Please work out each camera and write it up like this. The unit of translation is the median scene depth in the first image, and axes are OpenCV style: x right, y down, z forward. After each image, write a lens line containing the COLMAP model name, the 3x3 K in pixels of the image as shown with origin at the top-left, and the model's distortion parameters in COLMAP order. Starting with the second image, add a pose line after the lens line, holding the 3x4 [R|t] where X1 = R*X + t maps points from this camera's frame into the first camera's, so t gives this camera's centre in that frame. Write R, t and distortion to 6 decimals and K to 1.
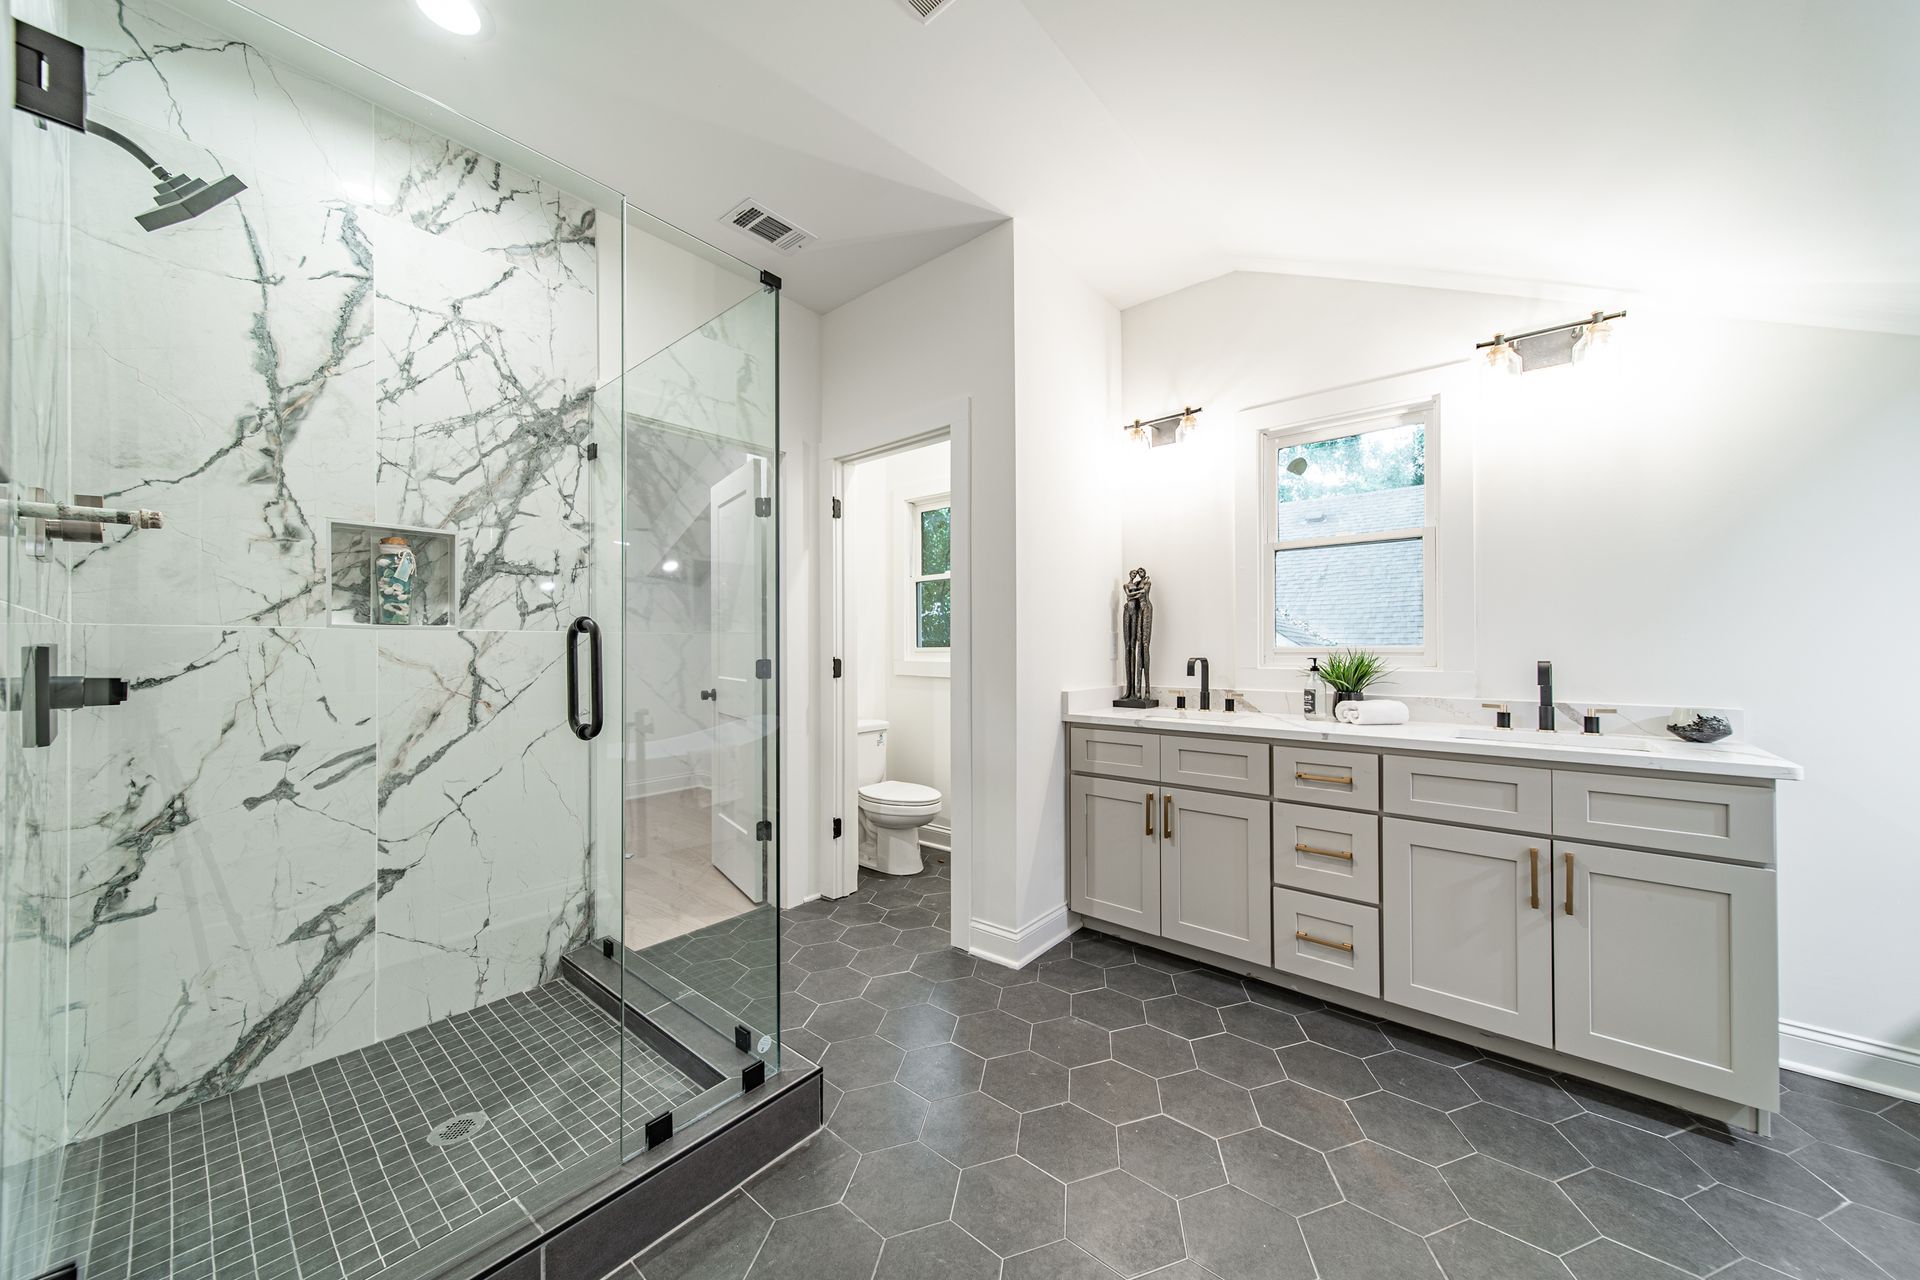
lens RADIAL K [[675.7, 0, 958.5], [0, 675.7, 645.3], [0, 0, 1]] dist [0.006821, -0.000140]
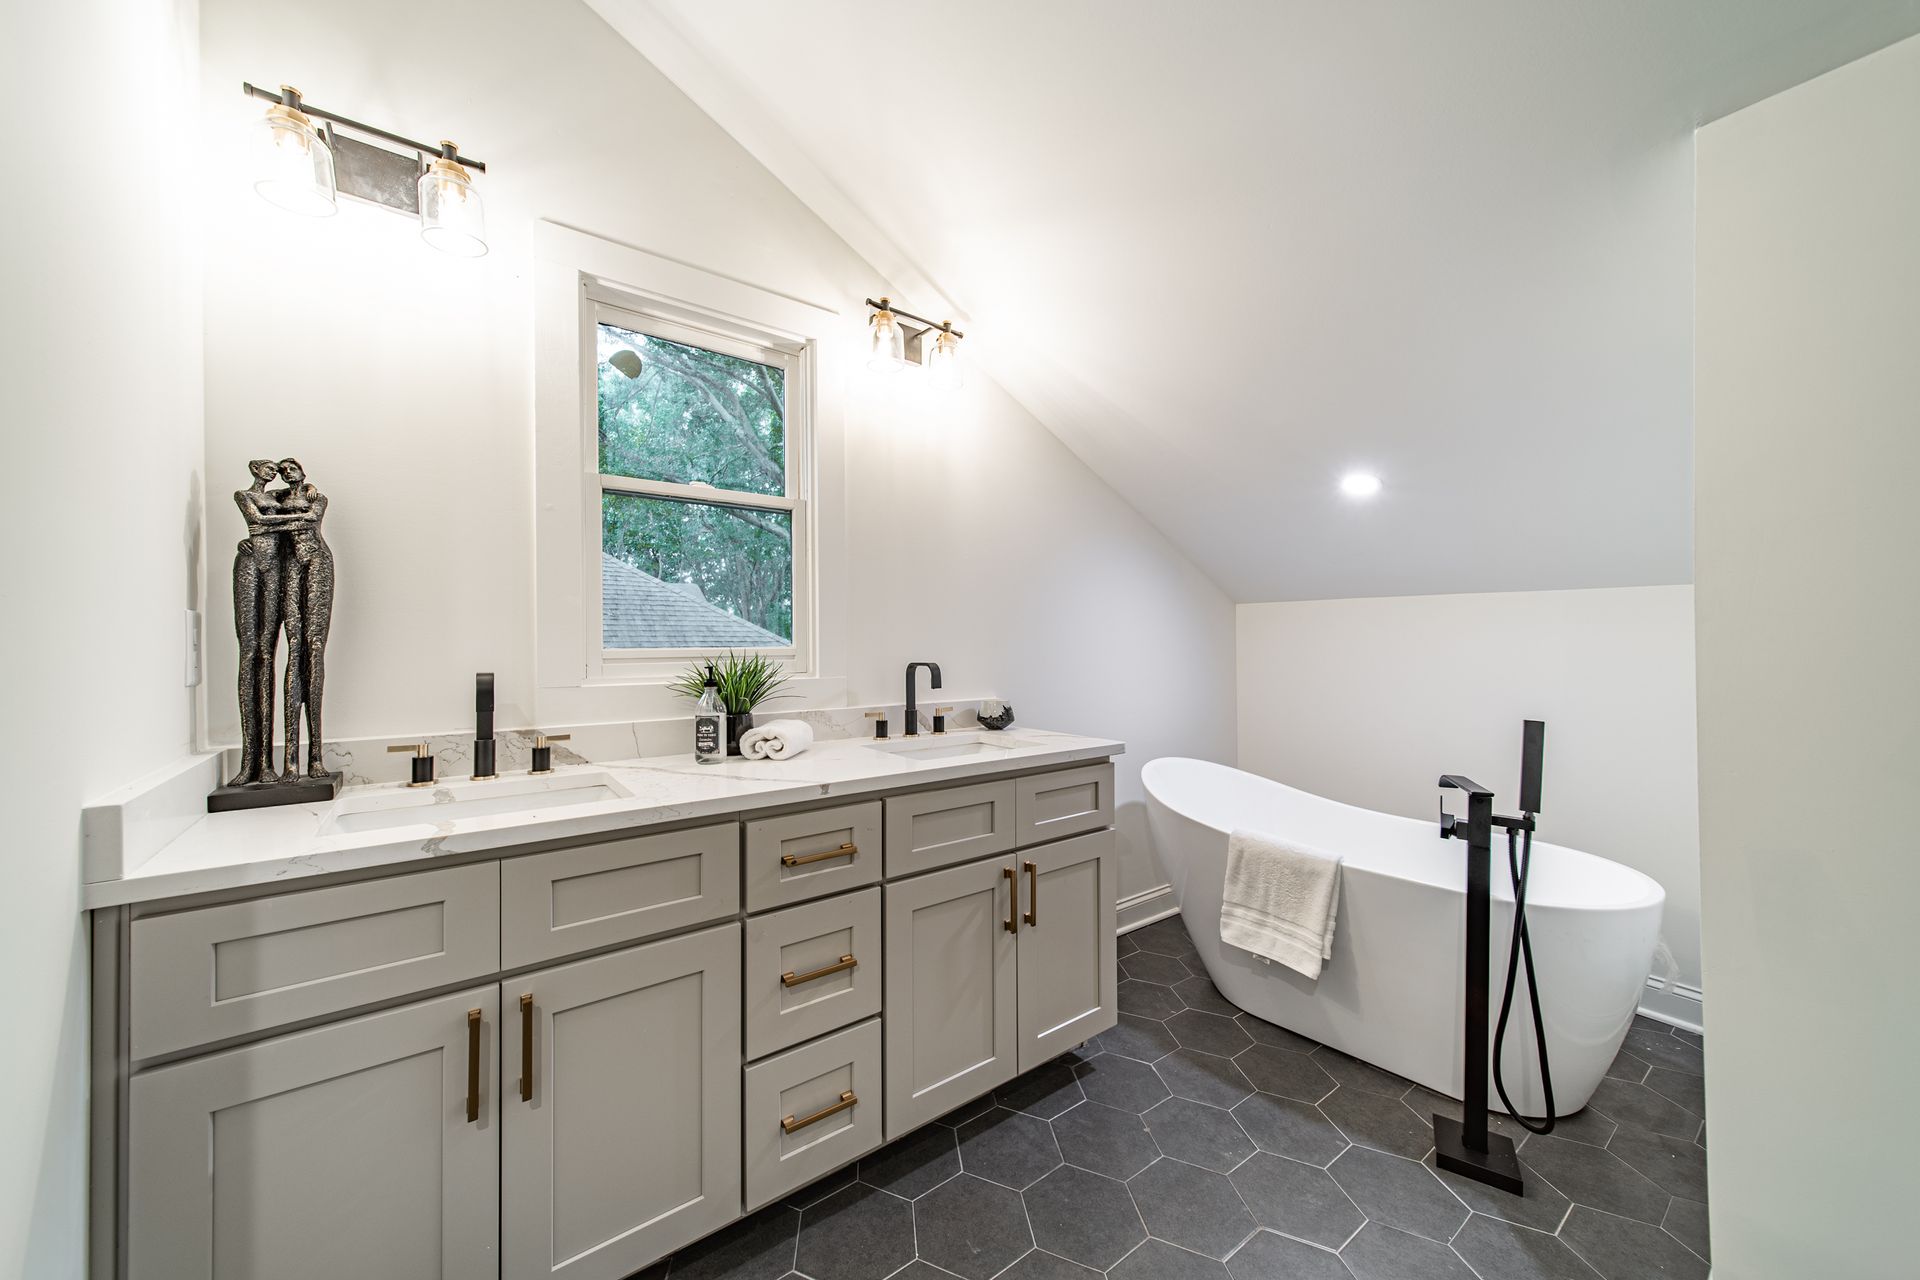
lens RADIAL K [[675.7, 0, 958.5], [0, 675.7, 645.3], [0, 0, 1]] dist [0.006821, -0.000140]
pose [[0.243480, 0.001163, 0.969905, -0.040953], [0.001221, 0.999998, -0.001506, 0.000077], [-0.969905, 0.001551, 0.243478, 0.615076]]
